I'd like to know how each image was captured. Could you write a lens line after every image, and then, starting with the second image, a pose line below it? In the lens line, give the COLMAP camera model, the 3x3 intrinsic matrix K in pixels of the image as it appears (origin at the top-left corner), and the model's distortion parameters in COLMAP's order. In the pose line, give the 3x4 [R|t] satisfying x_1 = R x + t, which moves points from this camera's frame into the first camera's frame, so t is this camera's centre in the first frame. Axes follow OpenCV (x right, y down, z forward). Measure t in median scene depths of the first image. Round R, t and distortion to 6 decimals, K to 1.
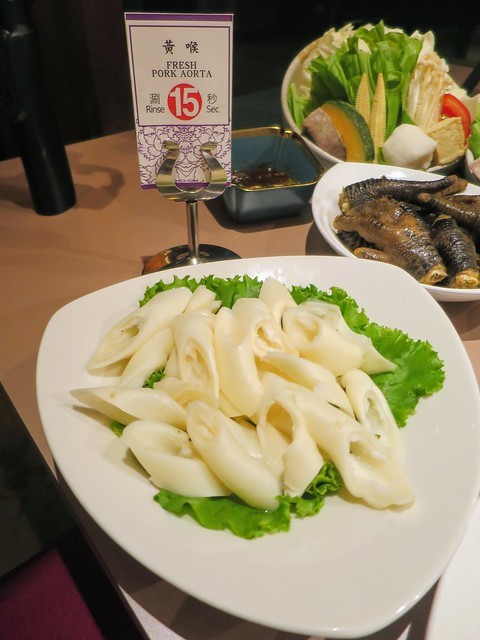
lens RADIAL K [[501.3, 0, 240.0], [0, 501.3, 320.0], [0, 0, 1]] dist [-0.002538, 0.004502]
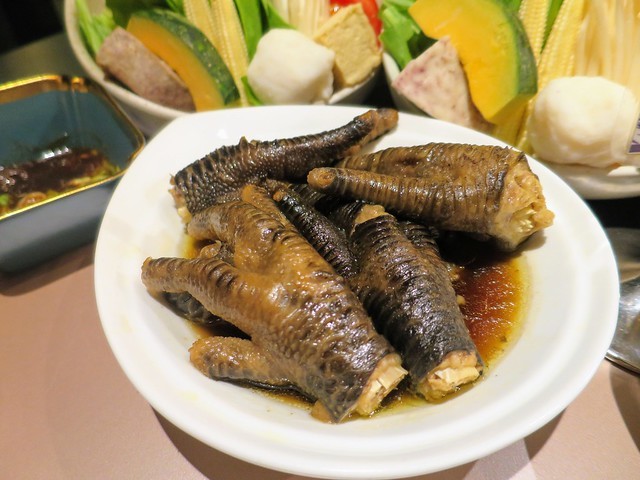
lens RADIAL K [[501.3, 0, 320.0], [0, 501.3, 240.0], [0, 0, 1]] dist [-0.002538, 0.004502]
pose [[0.947940, -0.251851, 0.194886, 0.207627], [0.251488, 0.967483, 0.027021, -0.159774], [-0.195354, 0.023397, 0.980454, 0.430866]]
